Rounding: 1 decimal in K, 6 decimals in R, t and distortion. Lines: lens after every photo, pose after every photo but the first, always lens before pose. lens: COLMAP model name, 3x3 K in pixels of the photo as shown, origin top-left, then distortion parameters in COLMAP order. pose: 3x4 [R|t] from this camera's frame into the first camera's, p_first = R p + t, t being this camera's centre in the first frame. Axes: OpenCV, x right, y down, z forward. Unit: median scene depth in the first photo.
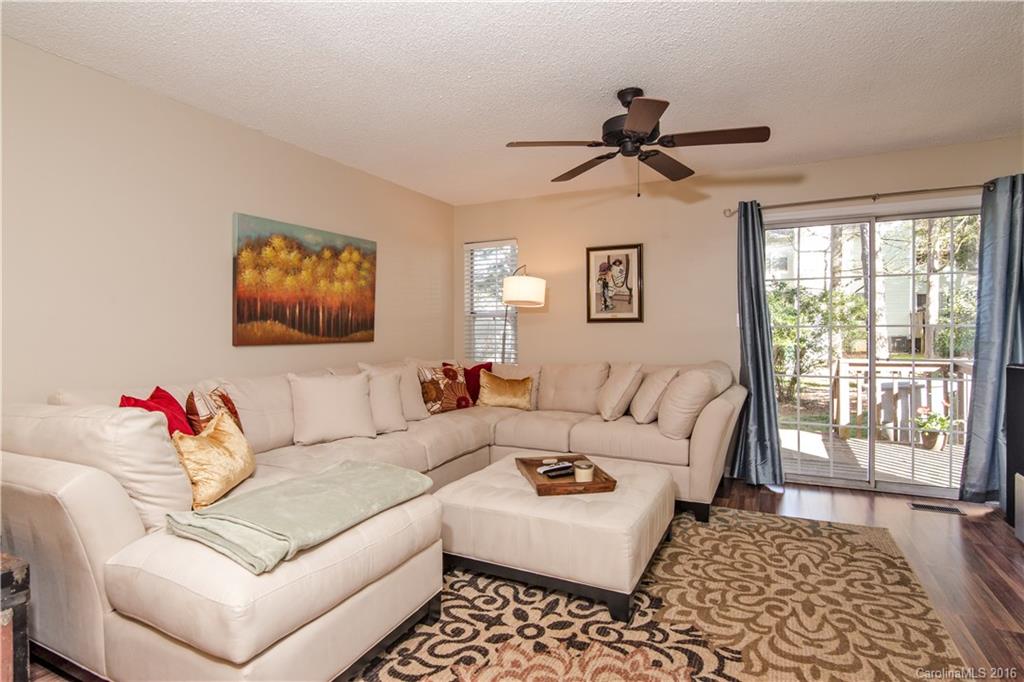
lens RADIAL K [[525.0, 0, 522.3], [0, 525.0, 334.5], [0, 0, 1]] dist [0.000478, -0.000315]
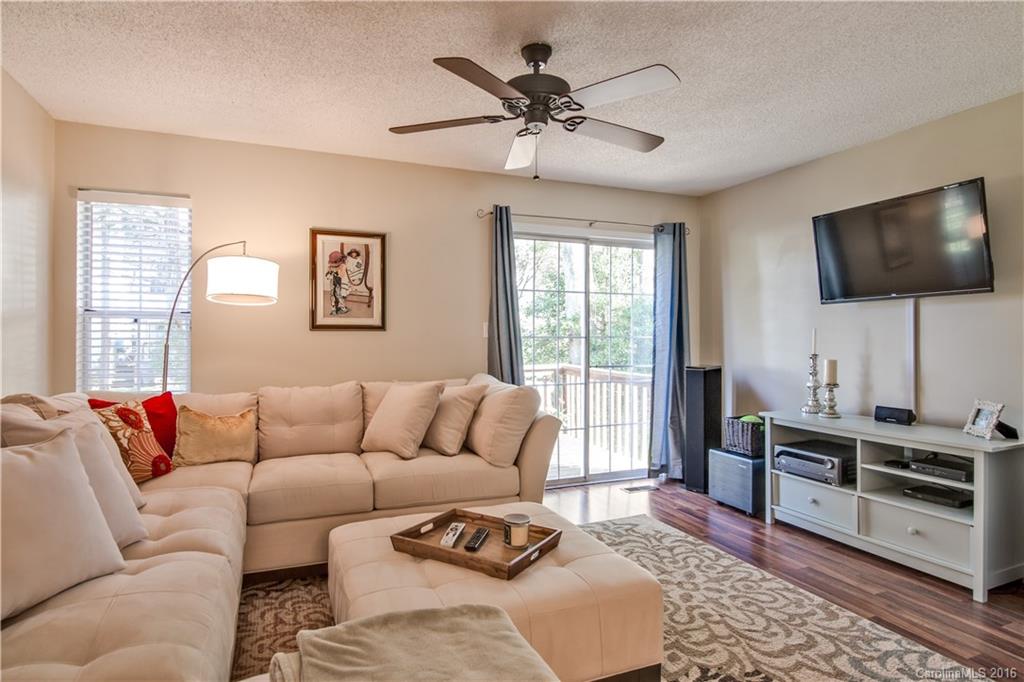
lens RADIAL K [[563.0, 0, 512.0], [0, 563.0, 341.0], [0, 0, 1]] dist [-0.005499, -0.000917]
pose [[0.668520, -0.000670, 0.743693, -0.420164], [0.002674, 0.999995, -0.001503, -0.007898], [-0.743689, 0.002994, 0.668519, 0.397812]]
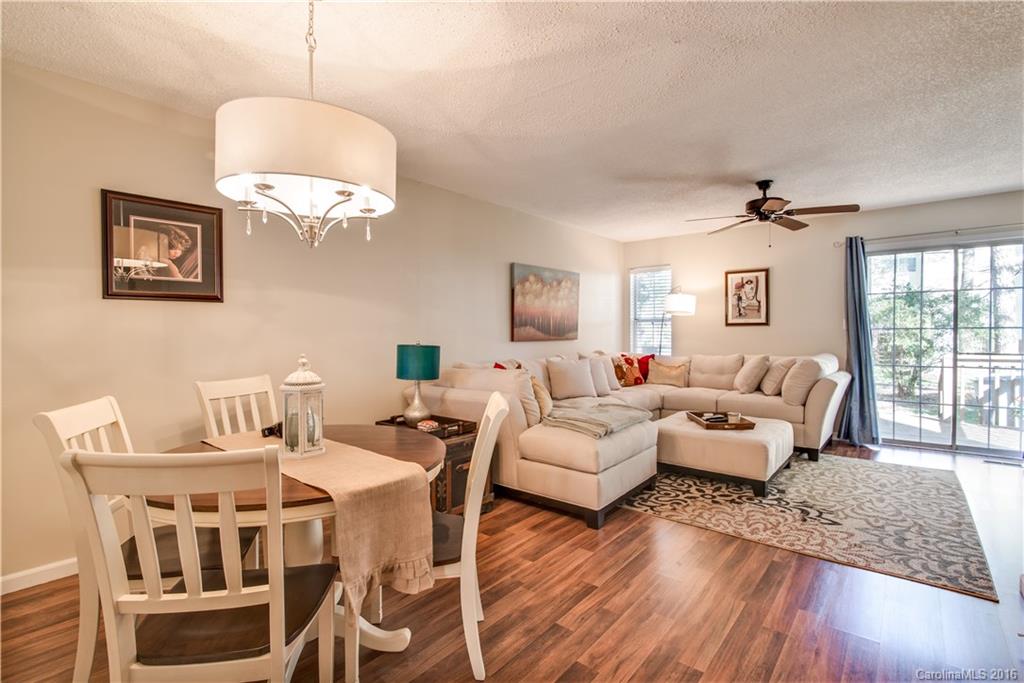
lens RADIAL K [[478.5, 0, 543.7], [0, 478.5, 342.6], [0, 0, 1]] dist [-0.002360, -0.000271]
pose [[0.980301, 0.002346, -0.197497, -0.144619], [0.000857, 0.999869, 0.016134, 0.000068], [0.197509, -0.015985, 0.980171, -0.491307]]
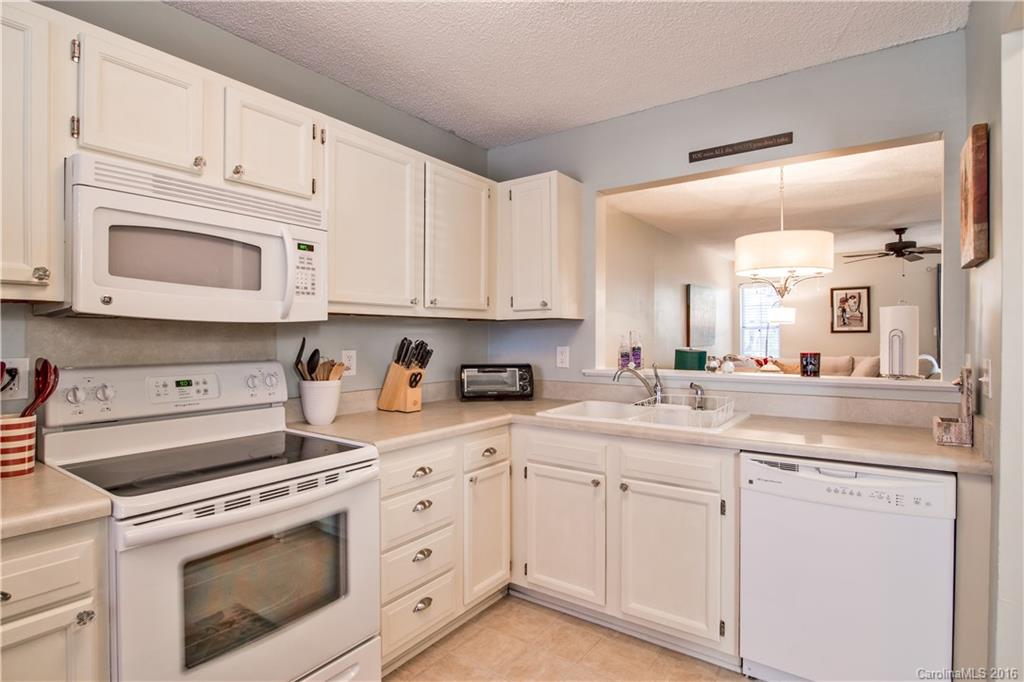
lens RADIAL K [[527.7, 0, 512.0], [0, 527.7, 341.0], [0, 0, 1]] dist [-0.022793, 0.000156]
pose [[0.985910, -0.003035, -0.167250, -0.913885], [0.004134, 0.999972, 0.006224, -0.017536], [0.167226, -0.006828, 0.985895, -1.240488]]
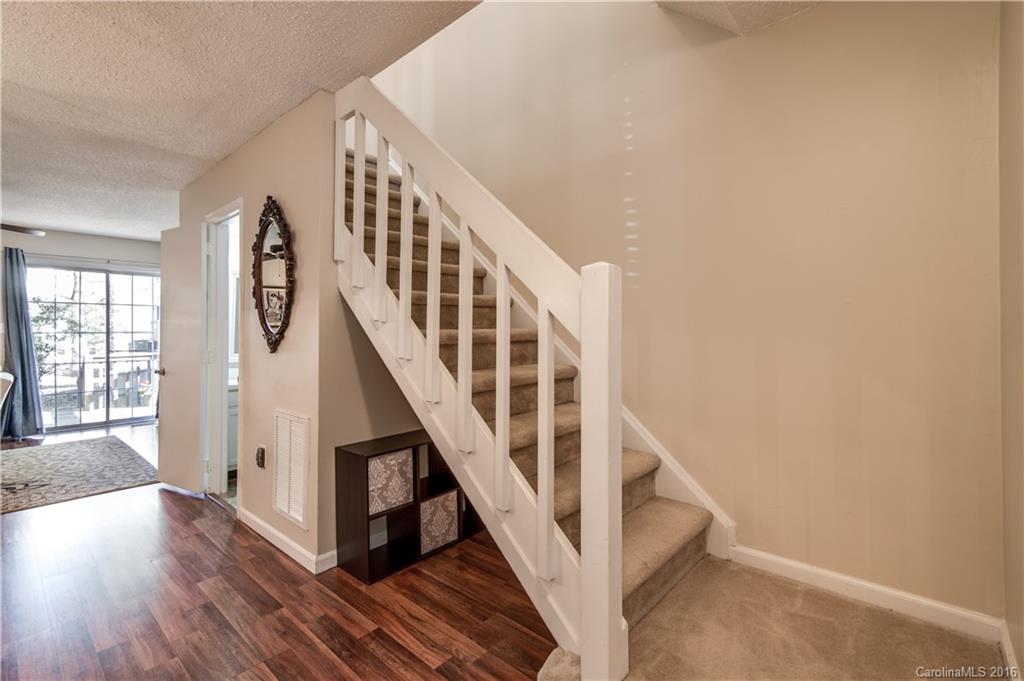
lens RADIAL K [[463.9, 0, 508.8], [0, 463.9, 334.1], [0, 0, 1]] dist [0.010502, 0.000027]
pose [[0.279138, 0.001693, 0.960249, -0.586829], [0.006747, 0.999970, -0.003725, 0.005260], [-0.960227, 0.007518, 0.279119, -0.924574]]
